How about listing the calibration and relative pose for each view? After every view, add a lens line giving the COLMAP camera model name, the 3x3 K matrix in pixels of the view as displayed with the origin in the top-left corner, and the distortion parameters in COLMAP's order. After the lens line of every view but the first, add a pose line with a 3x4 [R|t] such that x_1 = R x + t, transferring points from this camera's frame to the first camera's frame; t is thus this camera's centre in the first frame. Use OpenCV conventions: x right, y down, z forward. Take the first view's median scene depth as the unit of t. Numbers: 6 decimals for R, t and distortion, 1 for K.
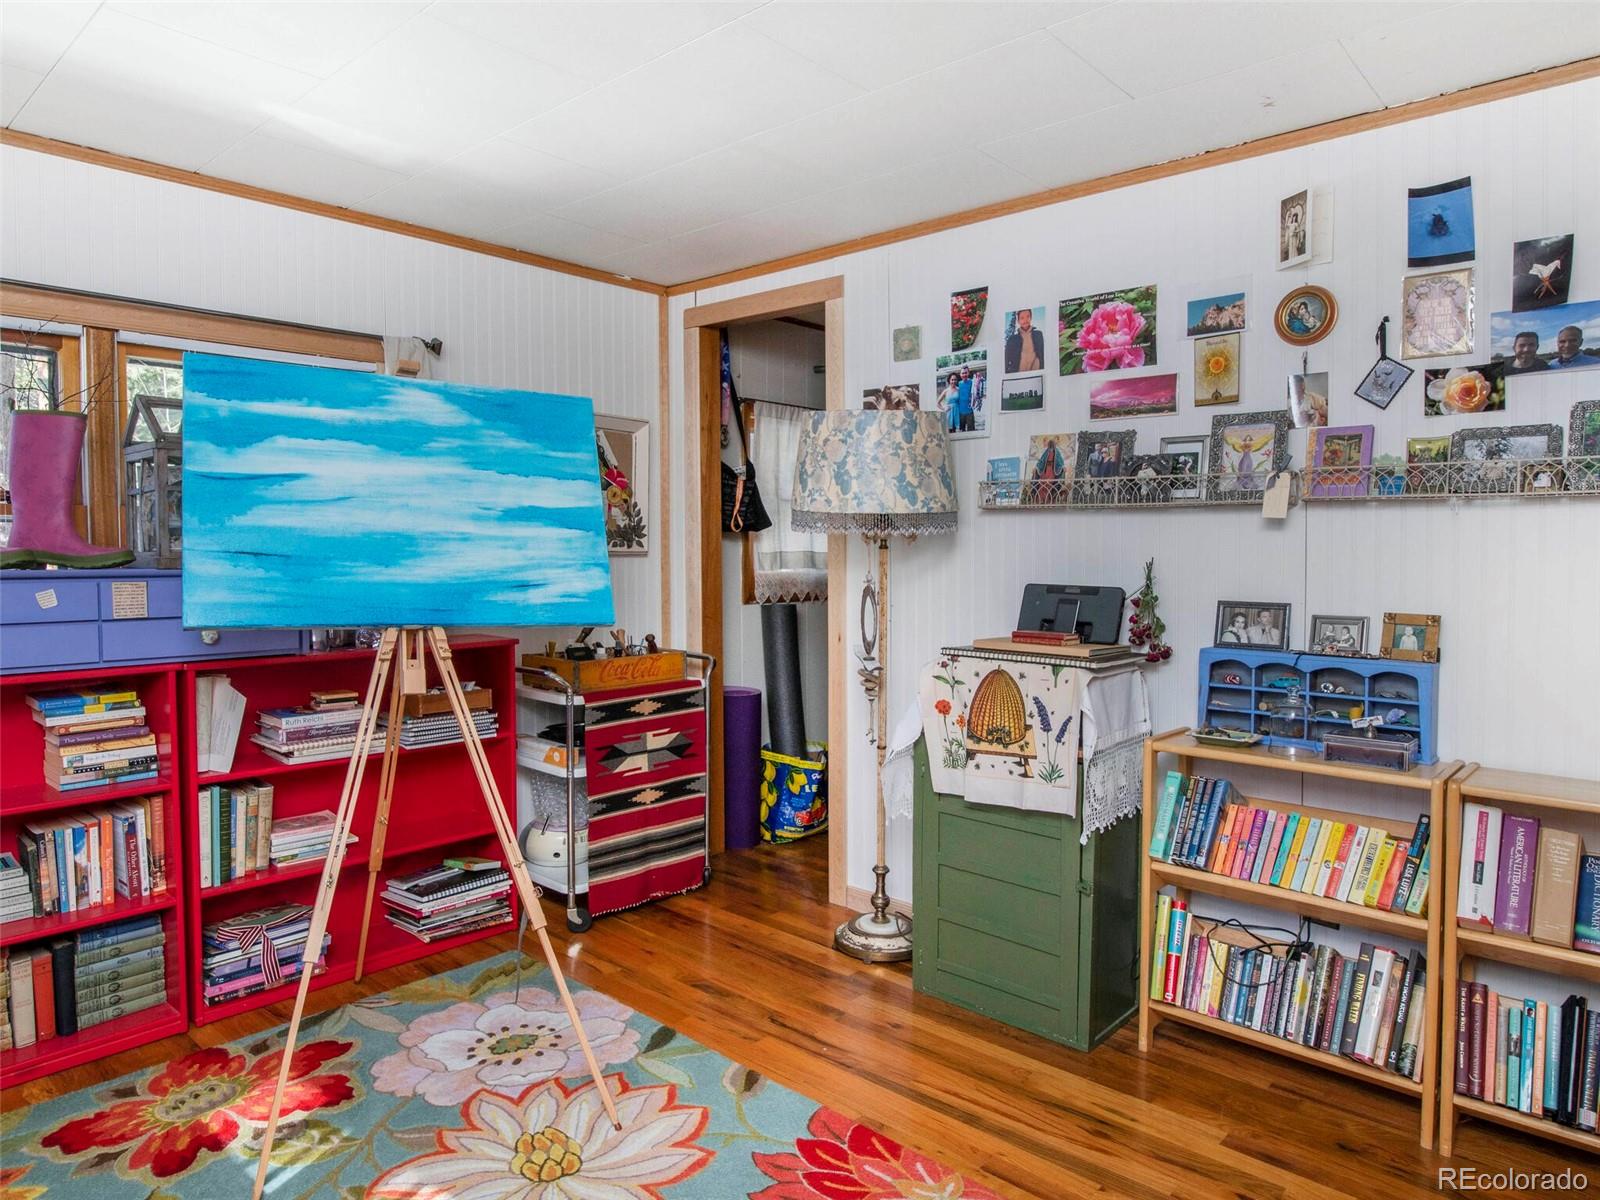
lens RADIAL K [[1024.6, 0, 800.0], [0, 1024.6, 600.0], [0, 0, 1]] dist [-0.002910, -0.000521]
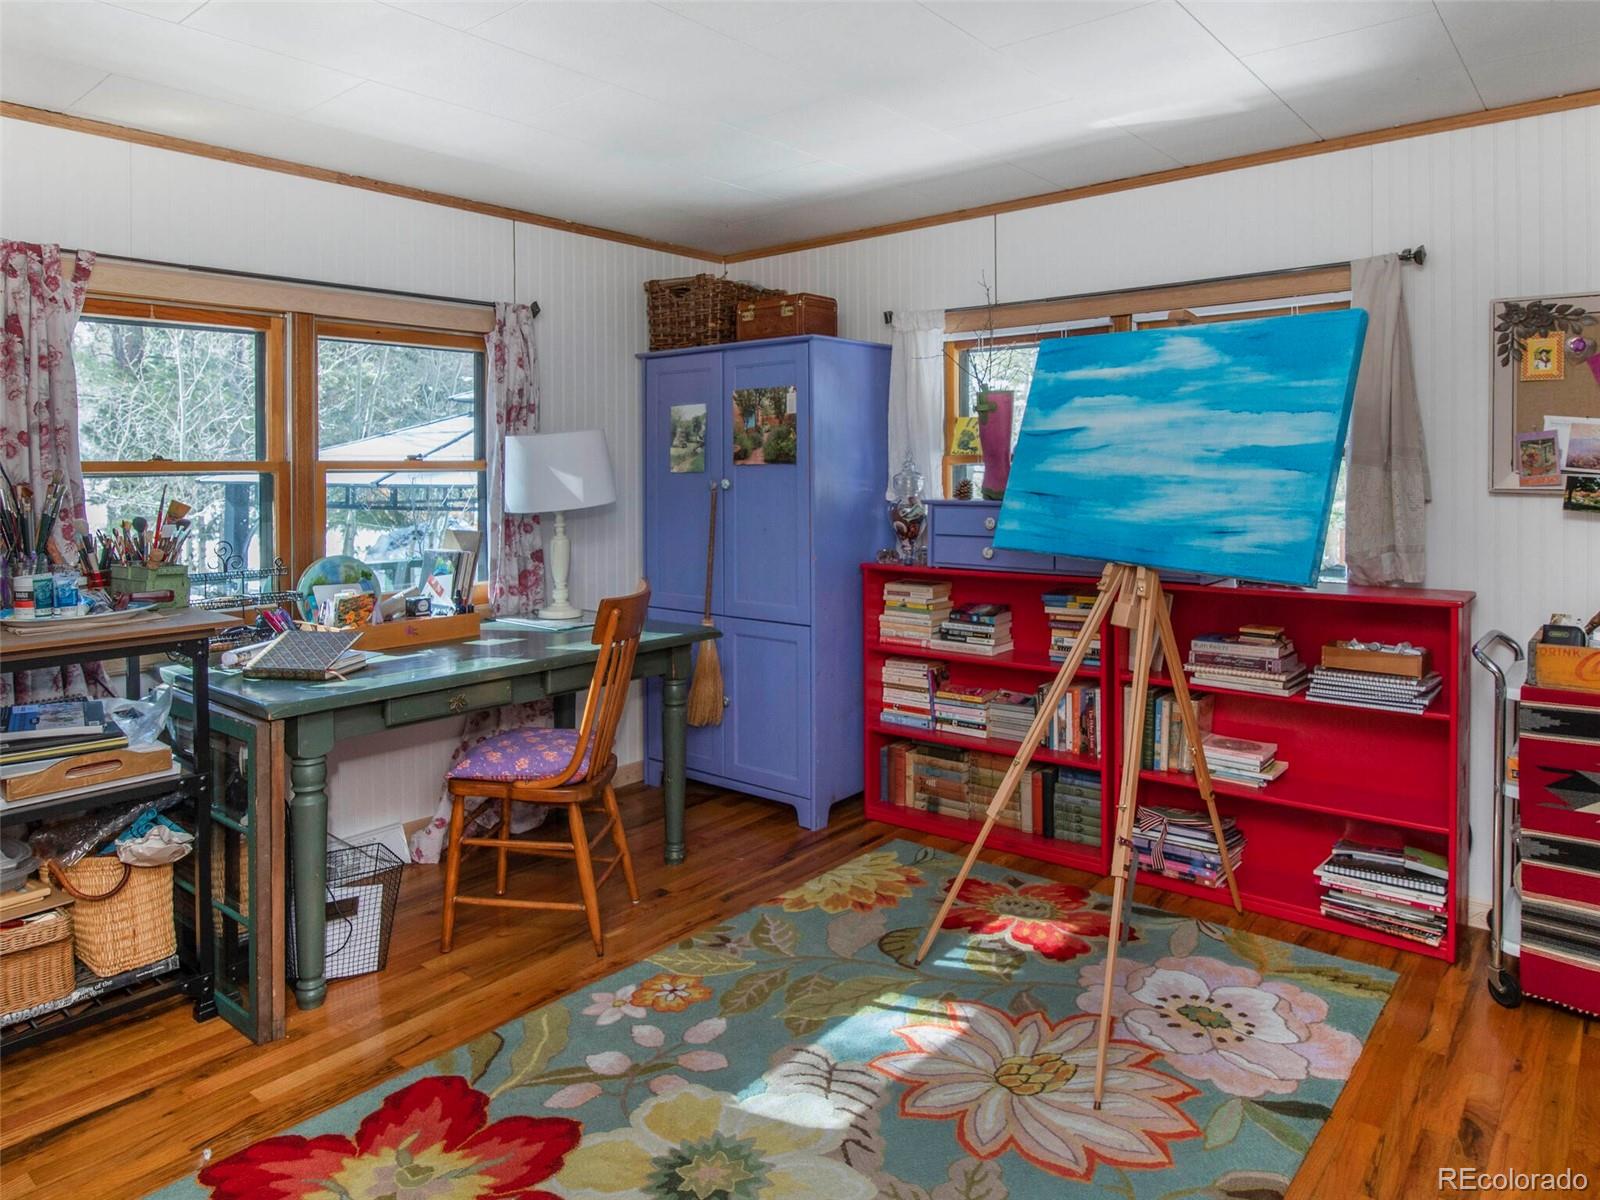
lens RADIAL K [[1050.3, 0, 799.8], [0, 1050.3, 494.7], [0, 0, 1]] dist [-0.003123, -0.002455]
pose [[0.047059, 0.020992, -0.998672, 0.664744], [-0.044018, 0.998852, 0.018922, -0.049065], [0.997922, 0.043069, 0.047929, 0.566824]]
